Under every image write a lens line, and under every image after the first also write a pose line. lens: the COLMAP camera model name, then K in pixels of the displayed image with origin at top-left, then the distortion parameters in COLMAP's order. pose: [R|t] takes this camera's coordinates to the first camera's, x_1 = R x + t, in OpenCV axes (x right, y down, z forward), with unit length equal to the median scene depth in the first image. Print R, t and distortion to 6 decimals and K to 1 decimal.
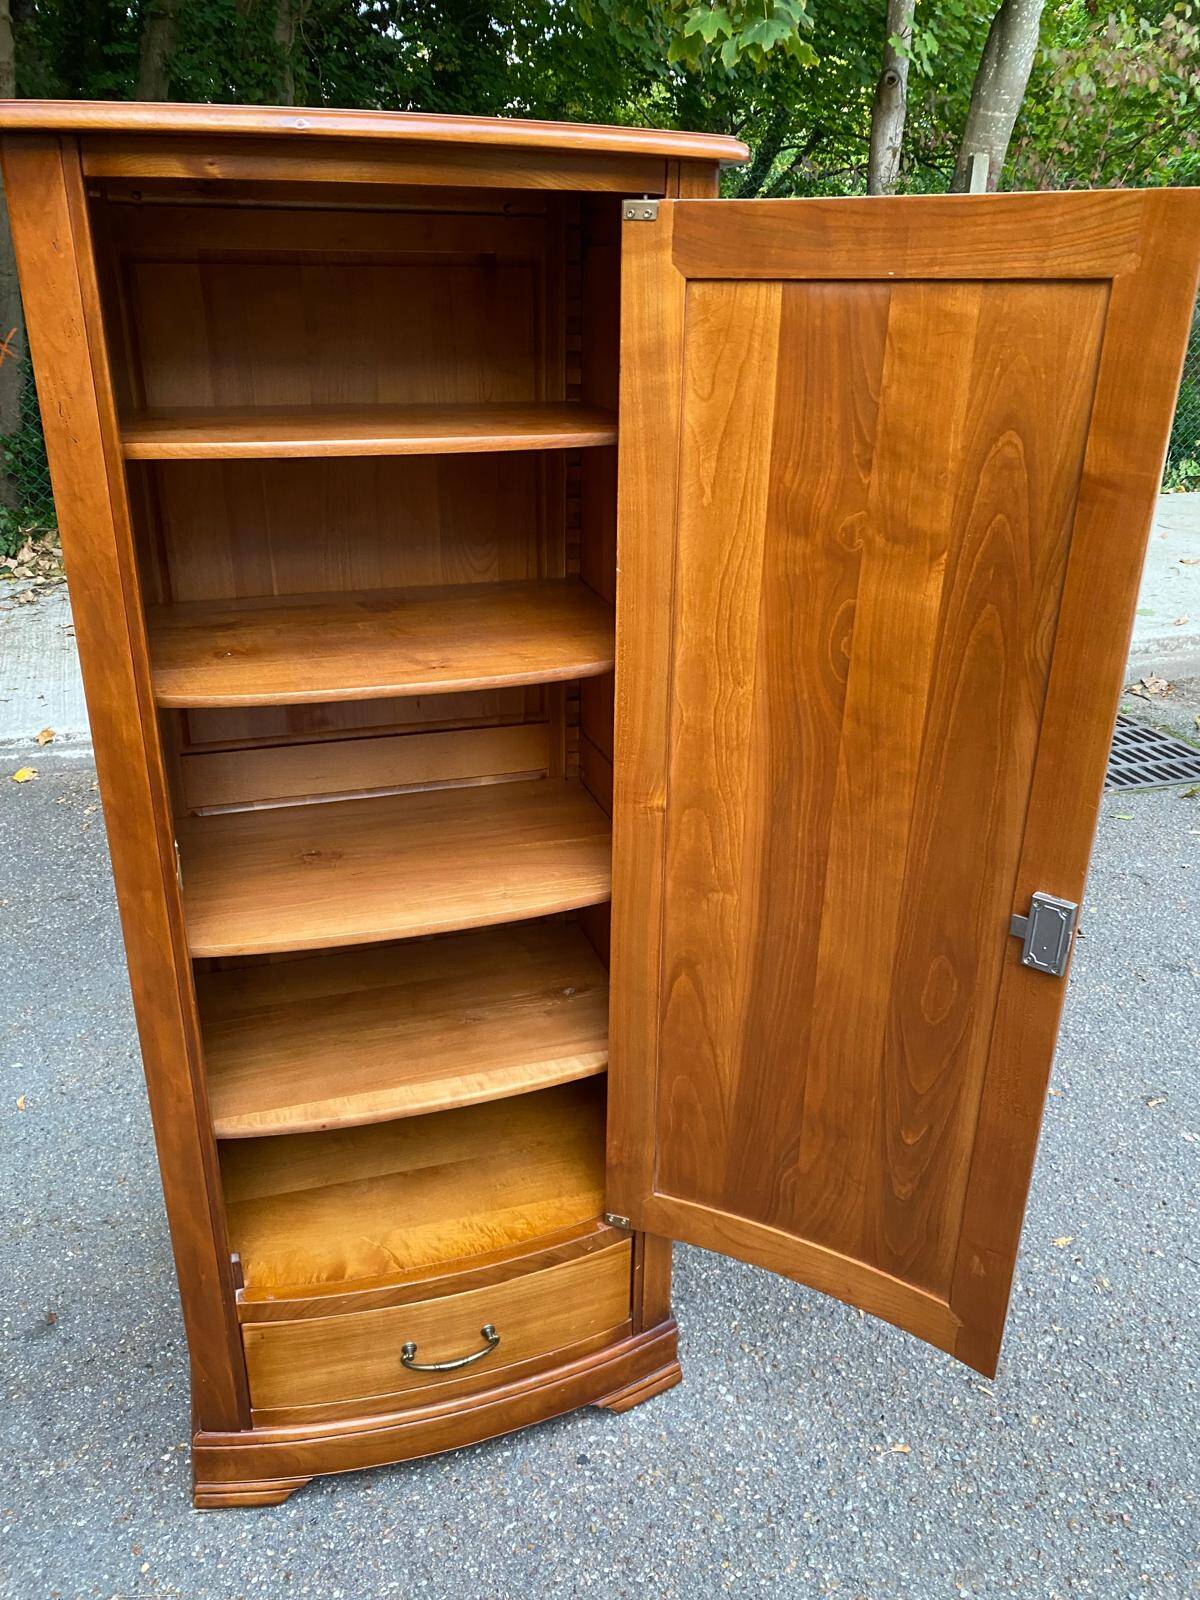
lens RADIAL K [[1223.3, 0, 596.2], [0, 1223.3, 803.9], [0, 0, 1]] dist [0.012257, -0.010114]
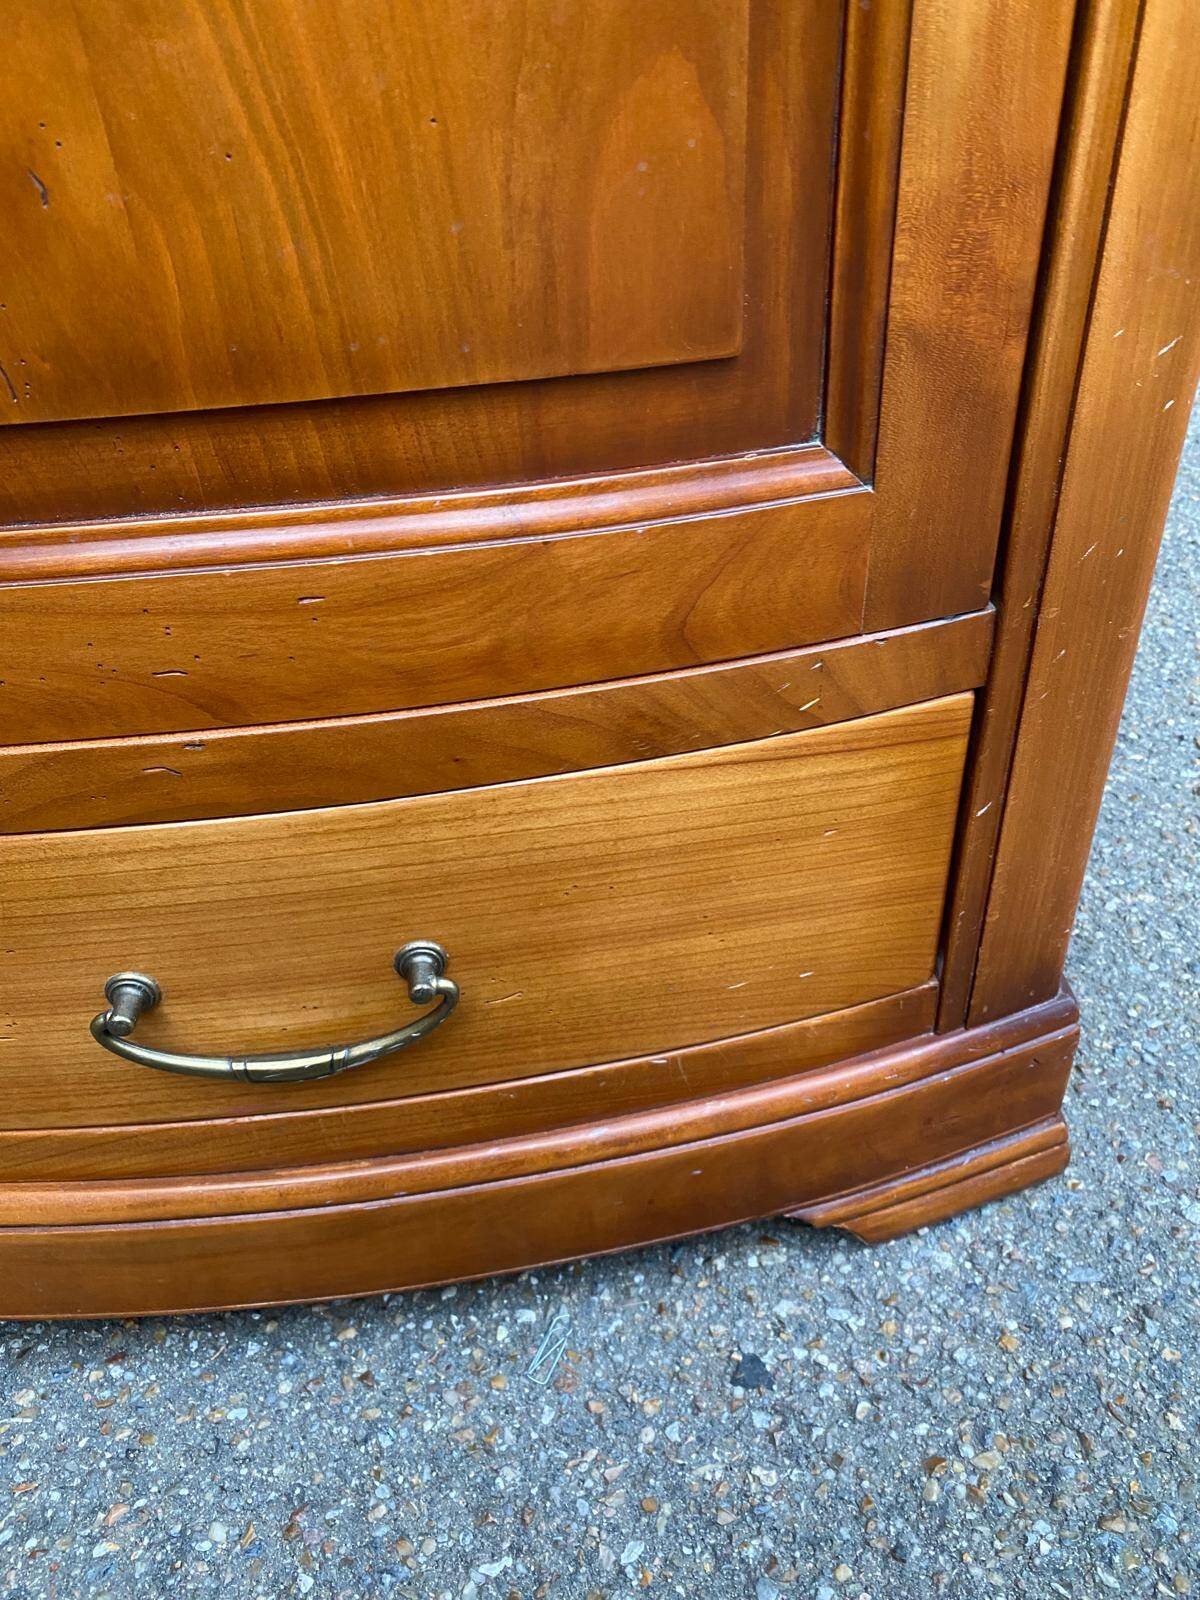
lens RADIAL K [[1223.3, 0, 598.5], [0, 1223.3, 765.1], [0, 0, 1]] dist [0.012257, -0.010114]
pose [[0.977514, 0.067705, -0.199706, 0.003550], [-0.022417, 0.975052, 0.220840, 0.308498], [0.209676, -0.211397, 0.954645, 0.717538]]
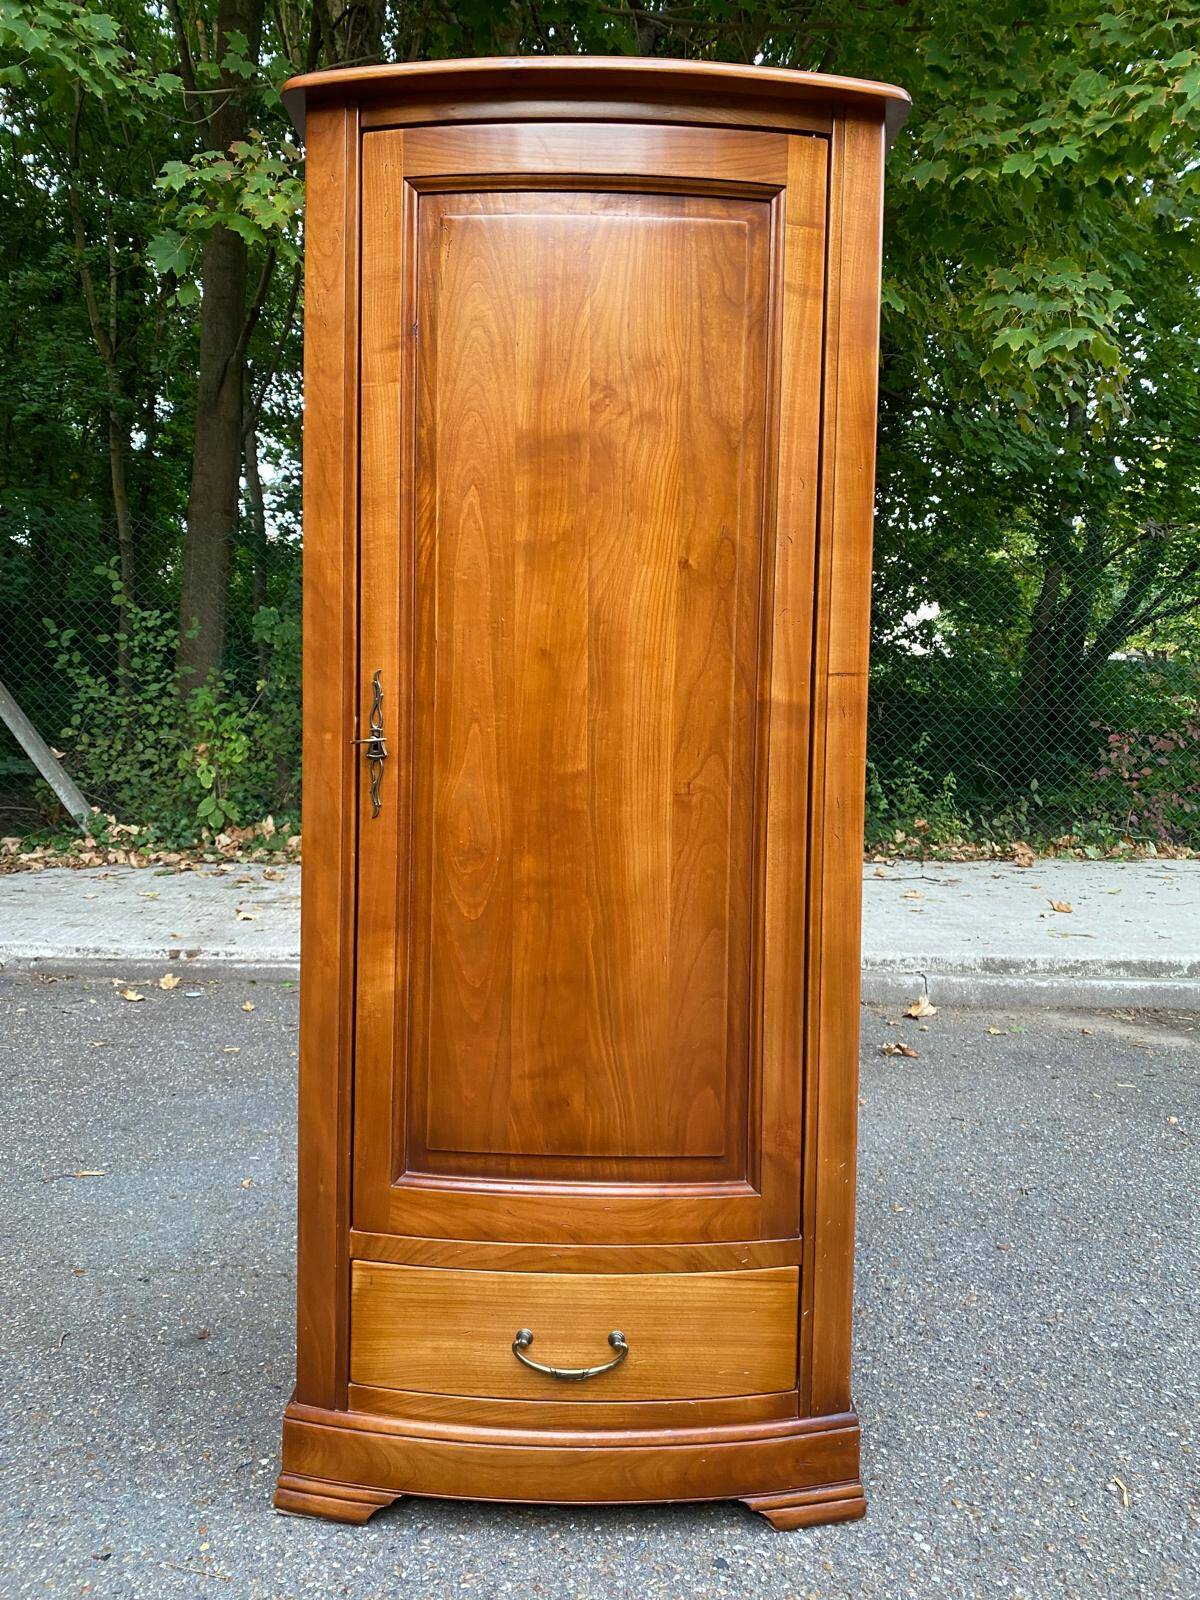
lens RADIAL K [[1223.3, 0, 590.8], [0, 1223.3, 780.9], [0, 0, 1]] dist [0.012257, -0.010114]
pose [[0.953584, 0.019806, -0.300474, 0.138124], [-0.124236, 0.934830, -0.332654, 0.335743], [0.274304, 0.354544, 0.893899, 0.085418]]
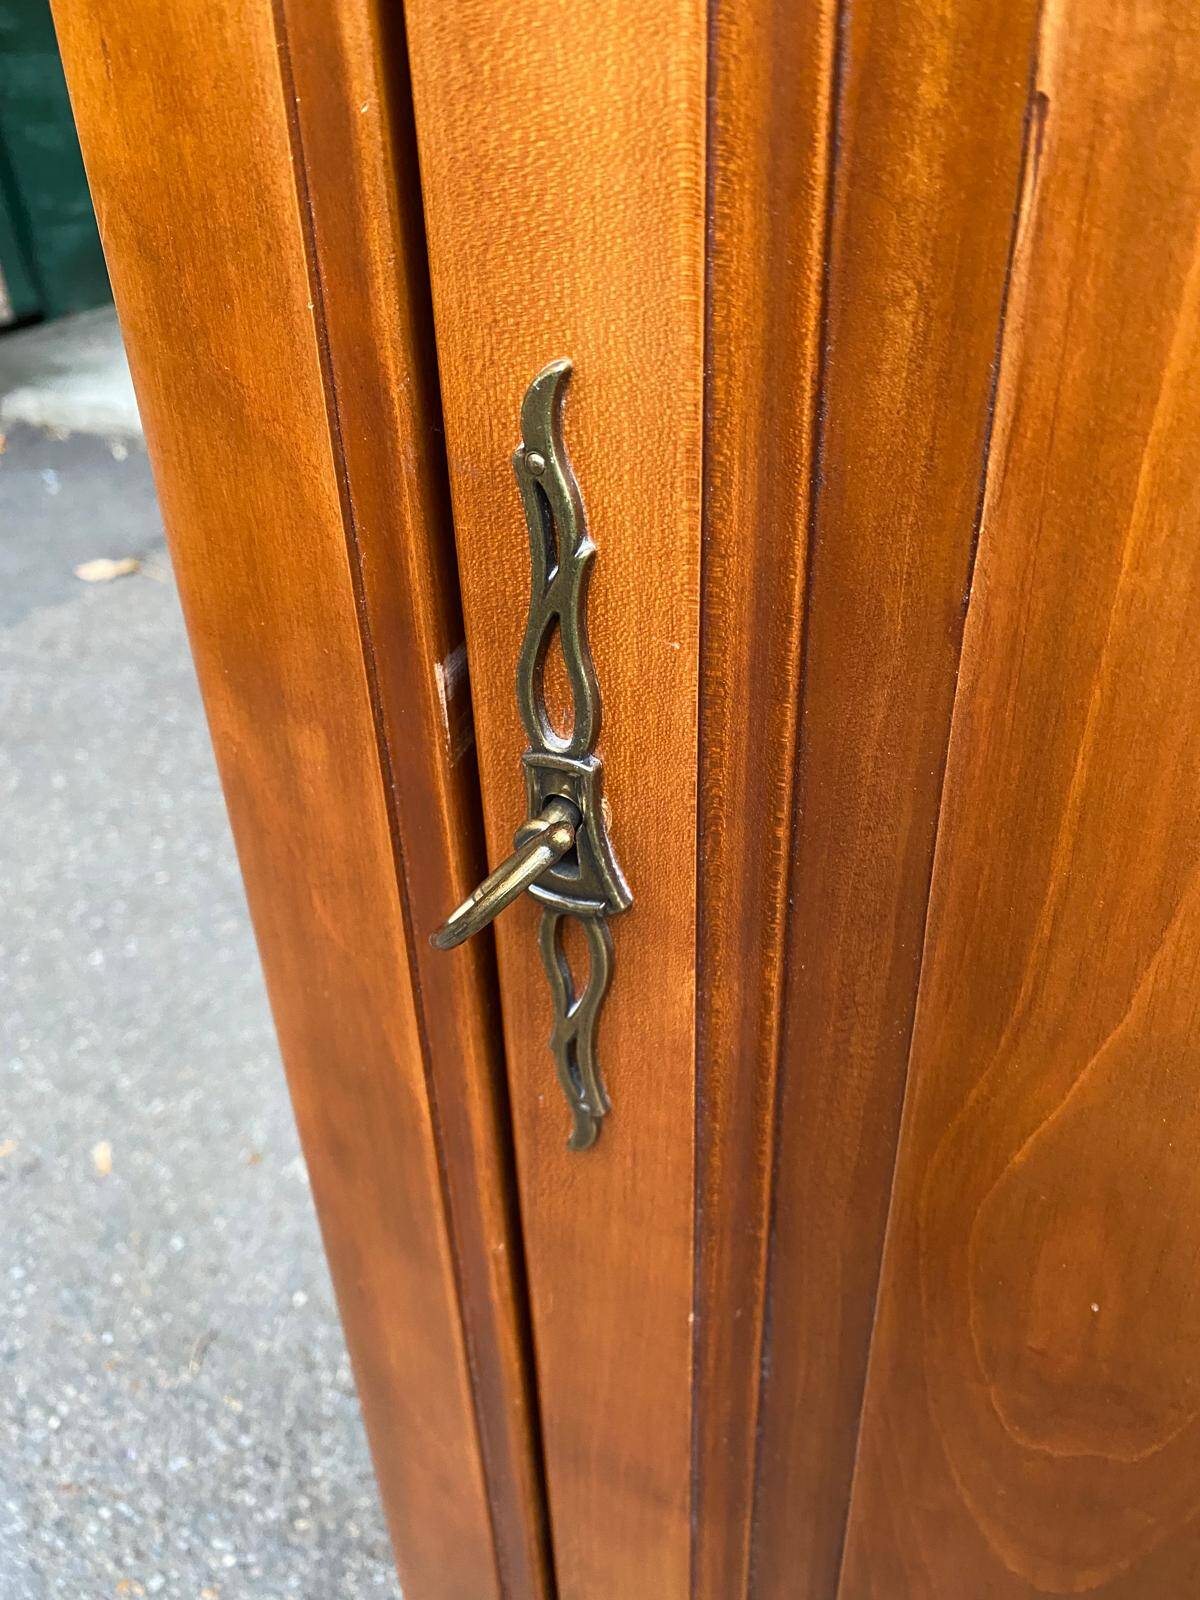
lens RADIAL K [[1223.3, 0, 596.6], [0, 1223.3, 786.3], [0, 0, 1]] dist [0.012257, -0.010114]
pose [[0.833595, 0.248150, -0.493498, -0.177441], [-0.171765, 0.965568, 0.195387, 0.026635], [0.524991, -0.078108, 0.847516, 0.656432]]
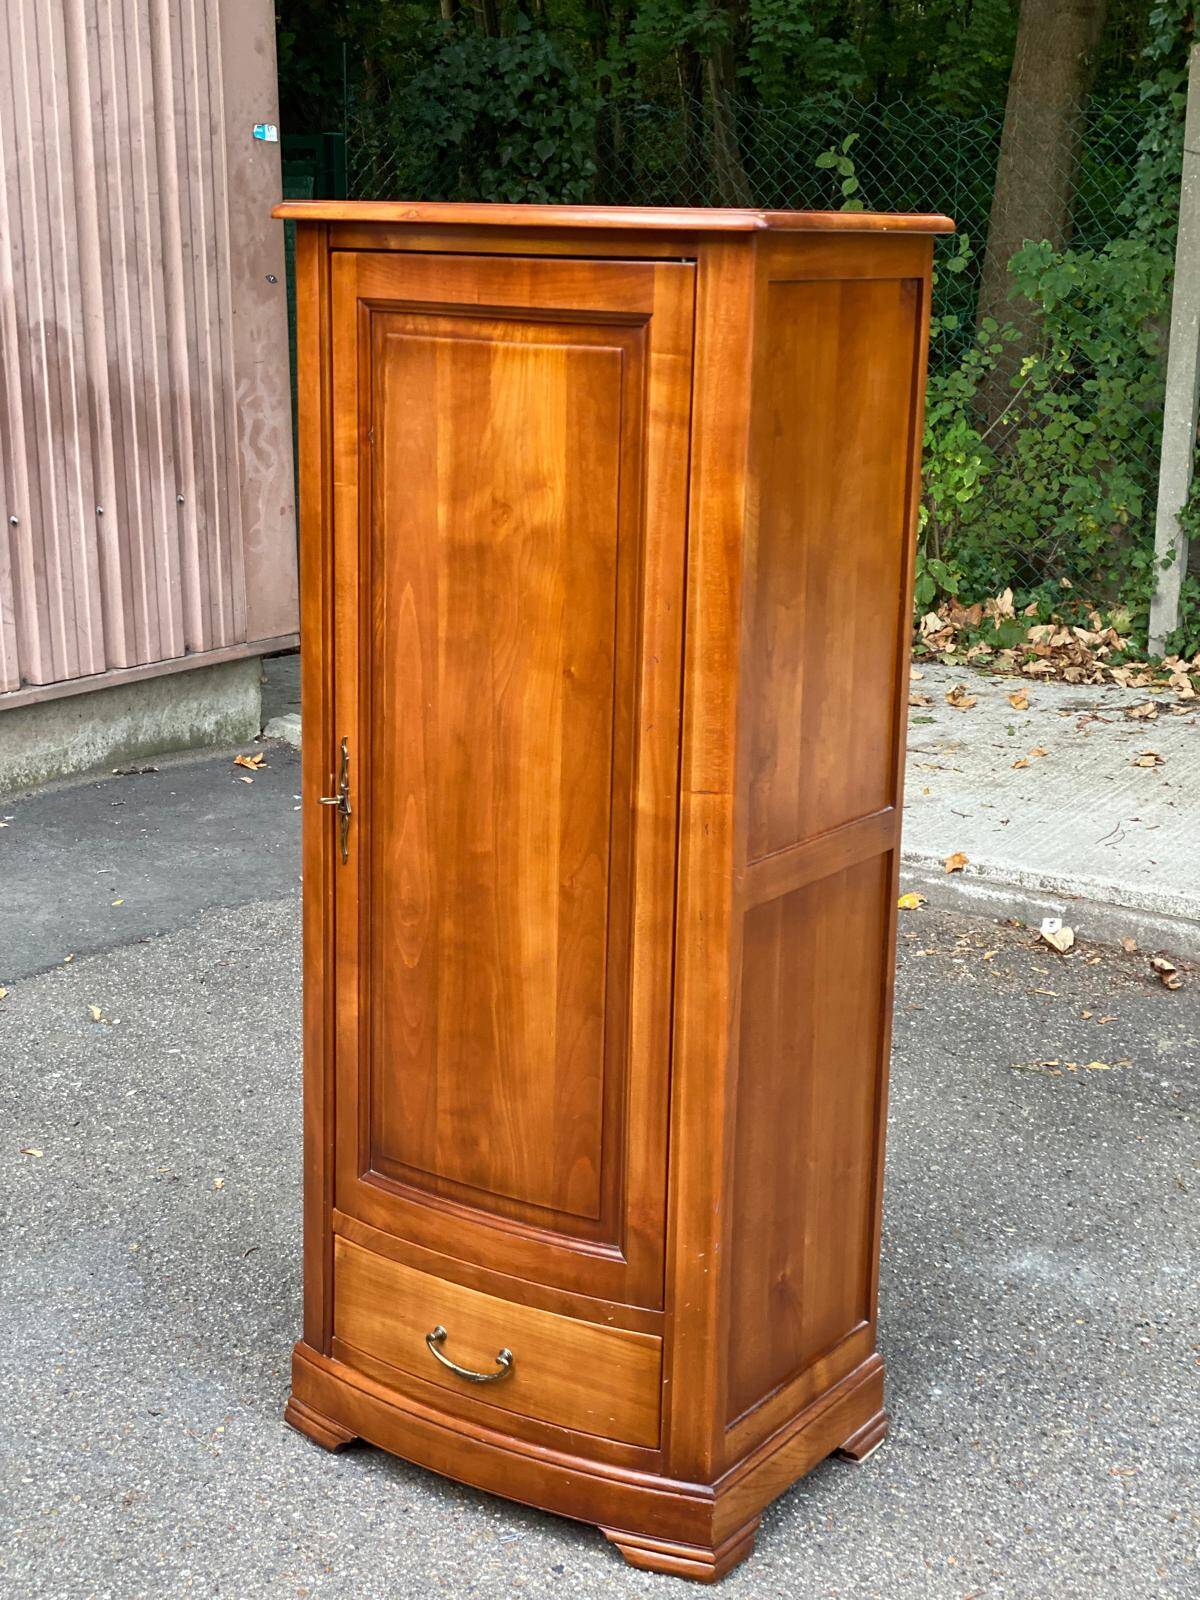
lens RADIAL K [[2377.8, 0, 594.4], [0, 2377.8, 787.4], [0, 0, 1]] dist [0.129283, 0.000000]
pose [[0.623596, 0.181399, -0.760409, 1.229995], [-0.316929, 0.947847, -0.033794, 0.049627], [0.714621, 0.262069, 0.648564, -0.260554]]
